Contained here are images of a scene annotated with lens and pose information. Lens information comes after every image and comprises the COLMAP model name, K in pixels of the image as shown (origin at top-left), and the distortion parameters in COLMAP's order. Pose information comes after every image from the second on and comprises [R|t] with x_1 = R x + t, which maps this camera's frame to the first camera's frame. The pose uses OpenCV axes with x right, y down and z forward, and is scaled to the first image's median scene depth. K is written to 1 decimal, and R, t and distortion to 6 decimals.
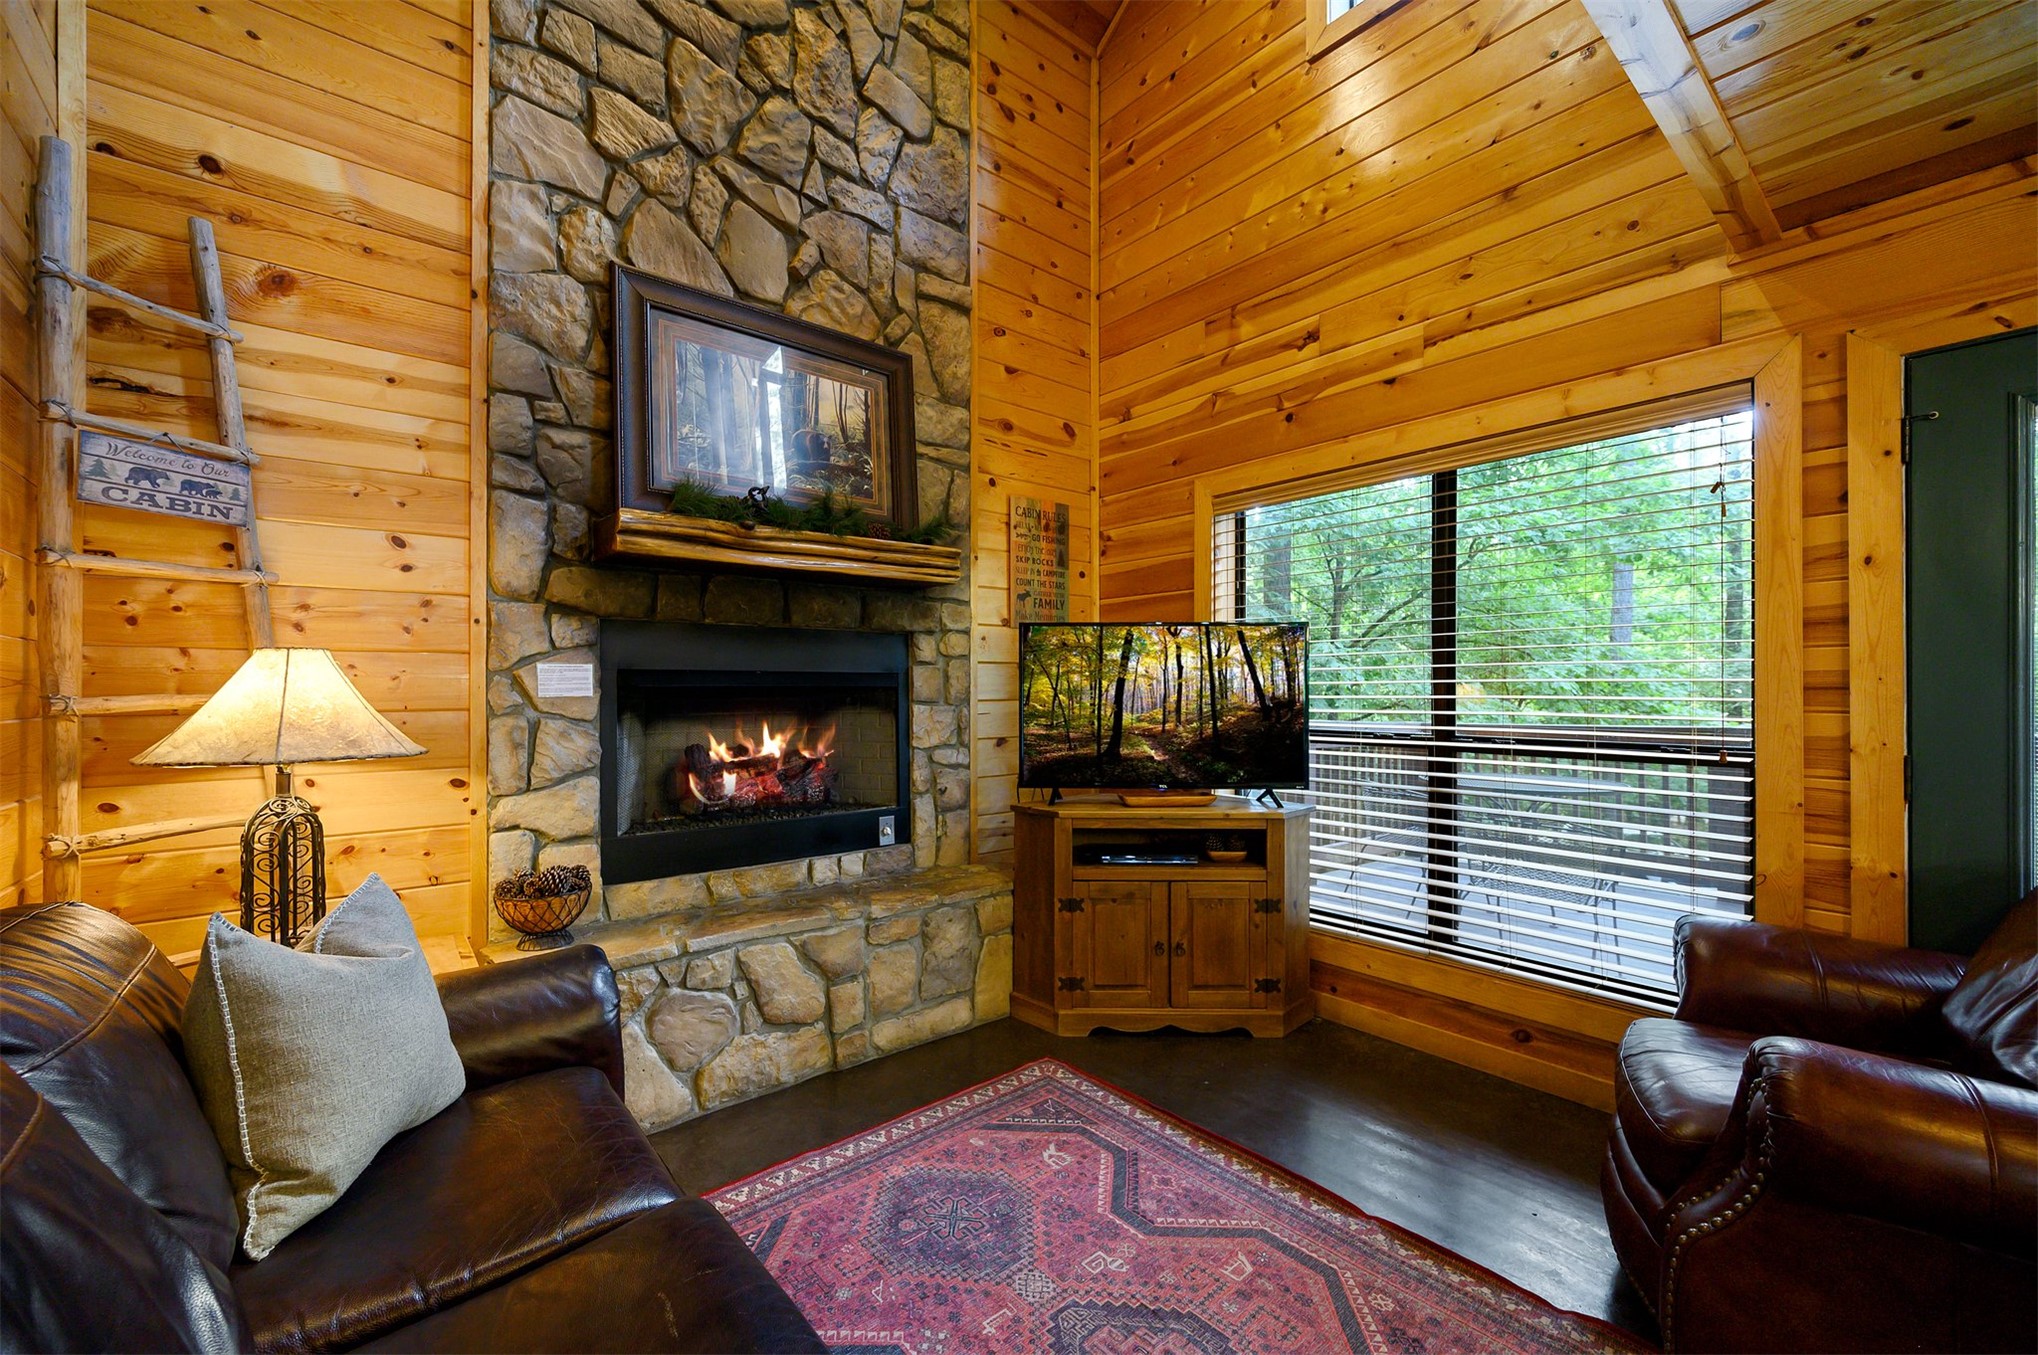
lens RADIAL K [[817.9, 0, 1011.6], [0, 817.9, 686.5], [0, 0, 1]] dist [-0.000976, -0.000296]
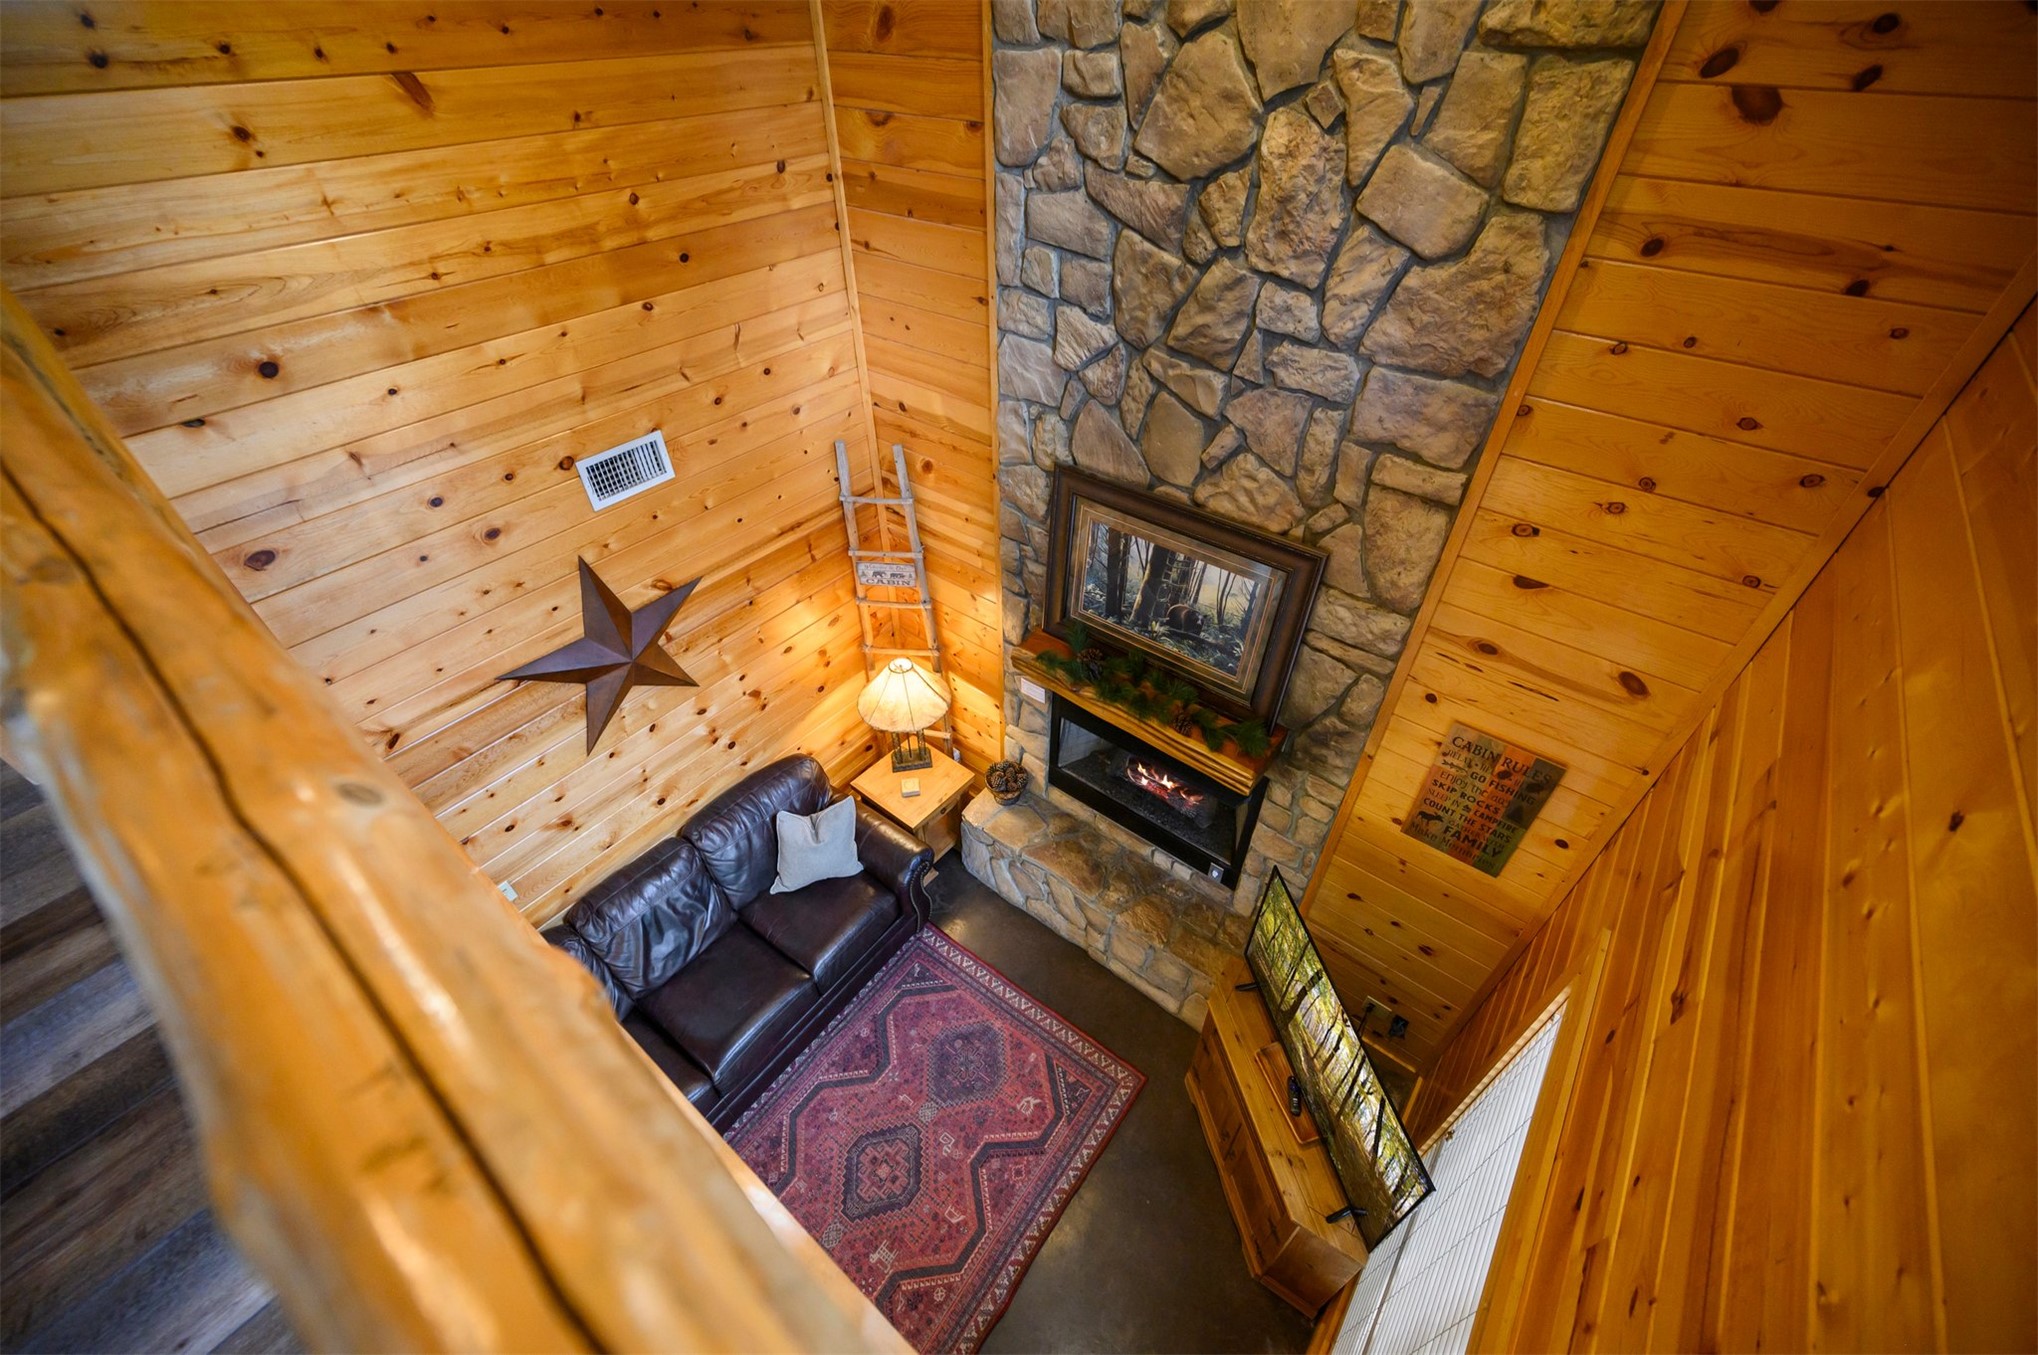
lens RADIAL K [[803.1, 0, 1020.9], [0, 803.1, 675.8], [0, 0, 1]] dist [-0.001238, 0.000152]
pose [[0.211607, 0.642884, -0.736154, 0.546608], [0.005303, 0.752444, 0.658635, -0.953078], [0.977340, -0.143275, 0.155813, 0.621185]]
